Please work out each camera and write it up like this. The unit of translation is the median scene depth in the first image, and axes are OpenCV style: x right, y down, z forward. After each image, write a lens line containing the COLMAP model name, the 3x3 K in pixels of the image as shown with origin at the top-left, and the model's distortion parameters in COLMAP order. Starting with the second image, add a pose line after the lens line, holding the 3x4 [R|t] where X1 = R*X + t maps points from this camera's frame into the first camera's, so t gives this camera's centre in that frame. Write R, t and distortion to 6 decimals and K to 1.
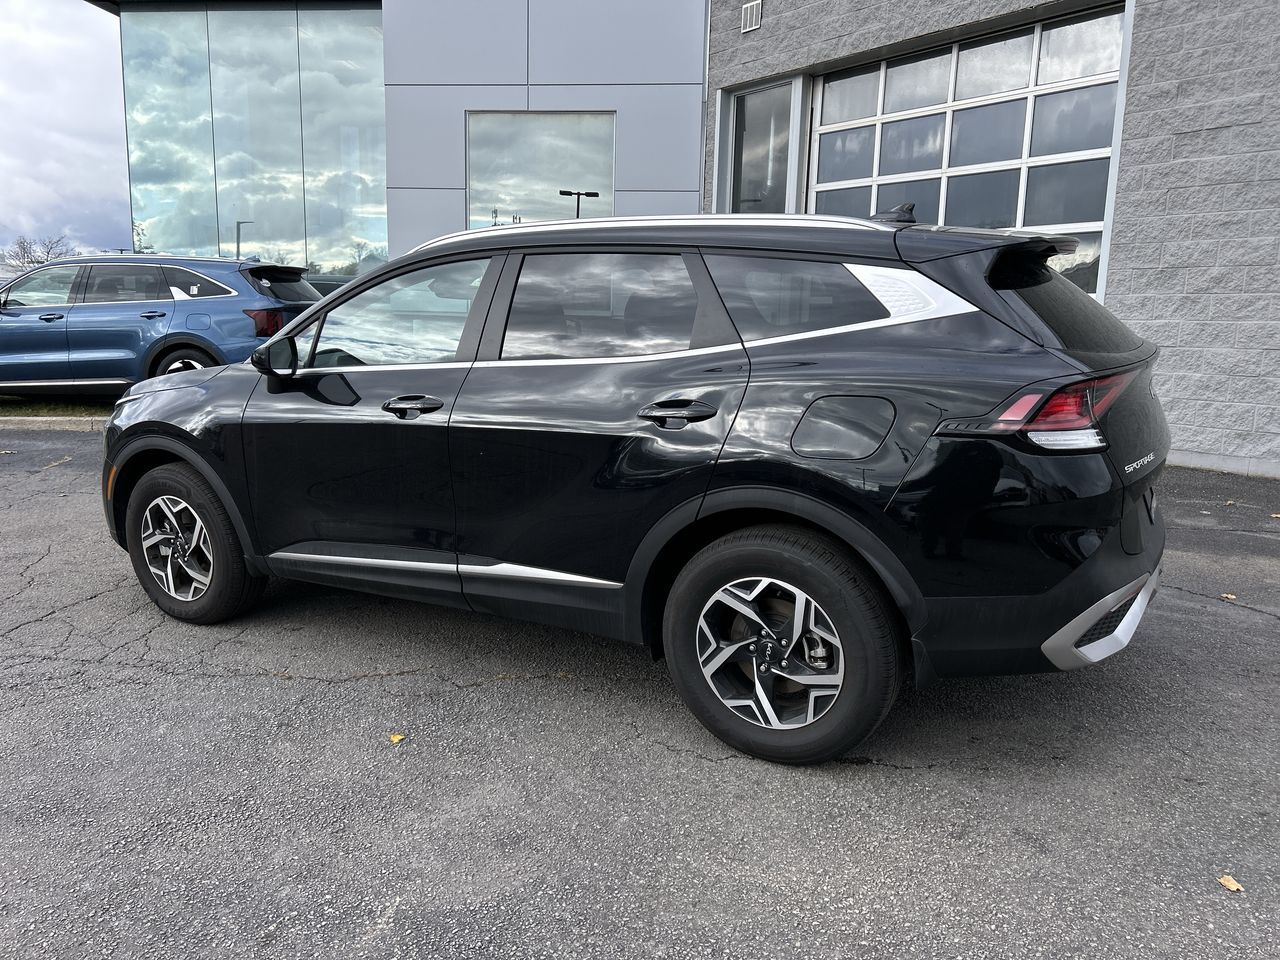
lens RADIAL K [[955.0, 0, 629.5], [0, 955.0, 478.5], [0, 0, 1]] dist [0.058812, -0.060142]
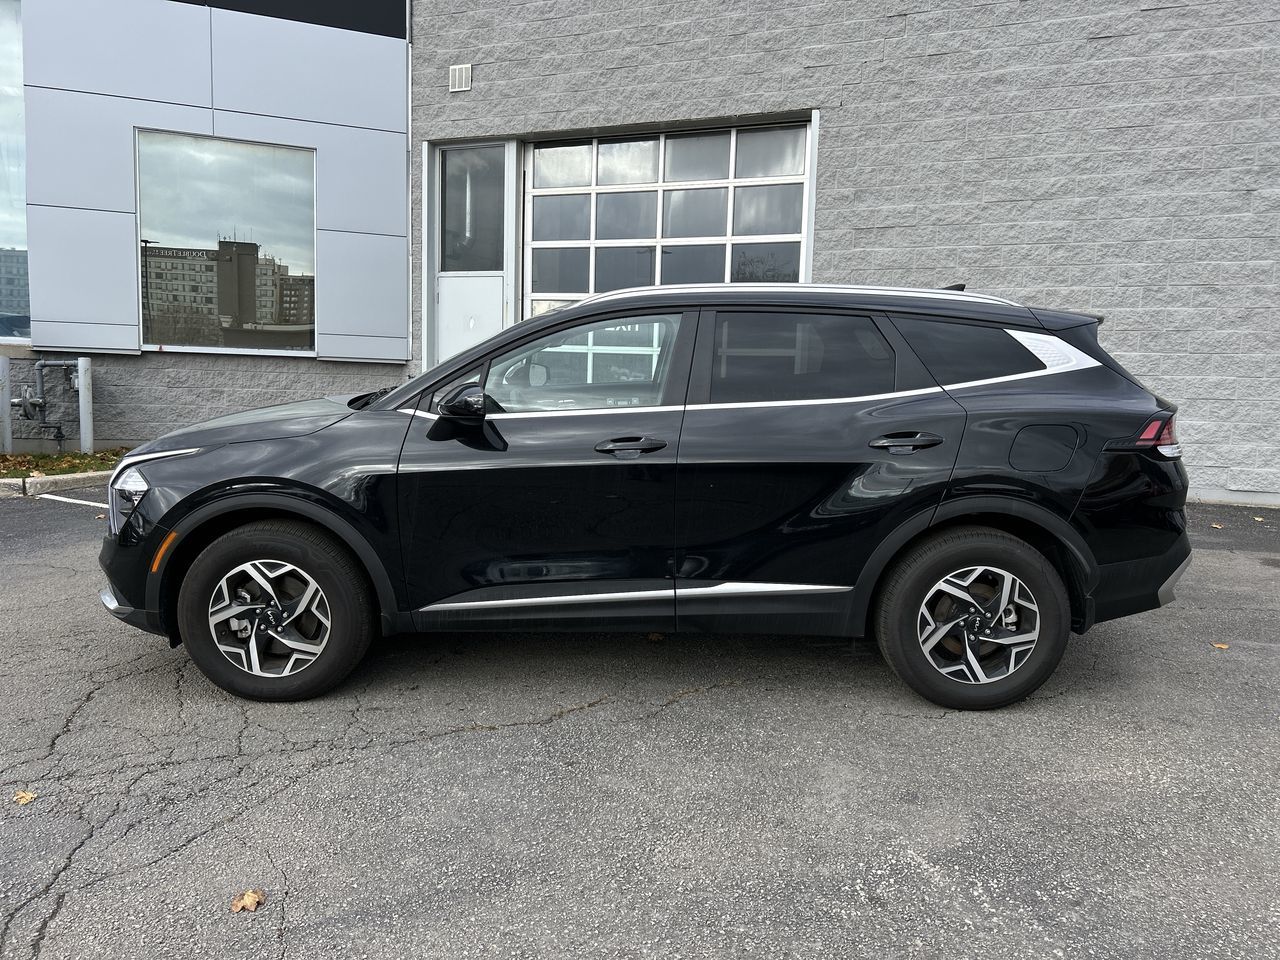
lens RADIAL K [[955.0, 0, 638.8], [0, 955.0, 472.7], [0, 0, 1]] dist [0.058812, -0.060142]
pose [[0.871141, -0.045627, 0.488909, -0.739112], [0.070420, 0.996990, -0.032432, -0.011064], [-0.485958, 0.062682, 0.871732, 0.062908]]
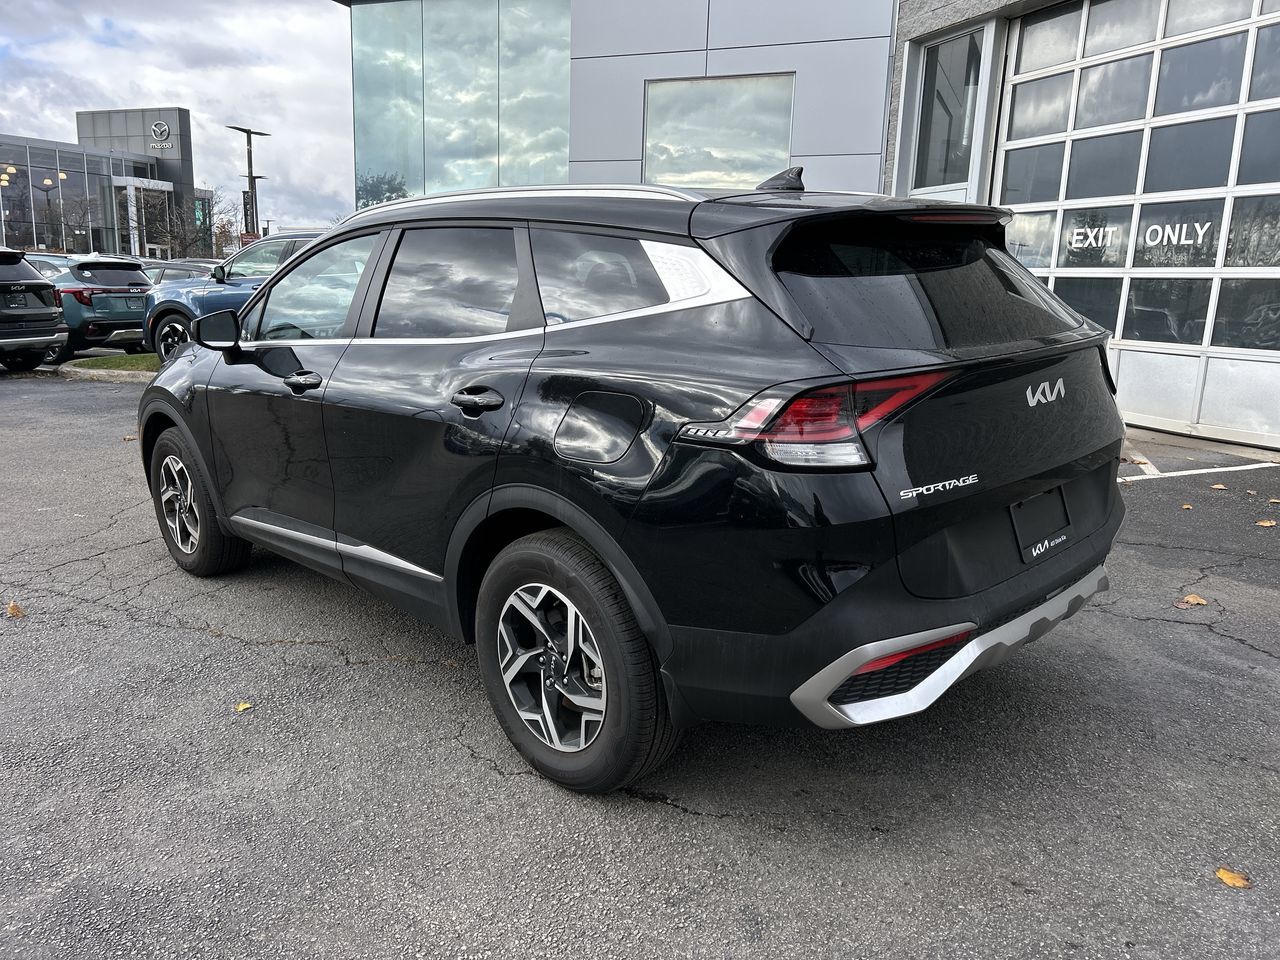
lens RADIAL K [[955.0, 0, 629.9], [0, 955.0, 476.0], [0, 0, 1]] dist [0.058812, -0.060142]
pose [[0.959837, 0.061662, -0.273699, 0.382935], [-0.054100, 0.997918, 0.035099, -0.030547], [0.275293, -0.018882, 0.961175, 0.119659]]
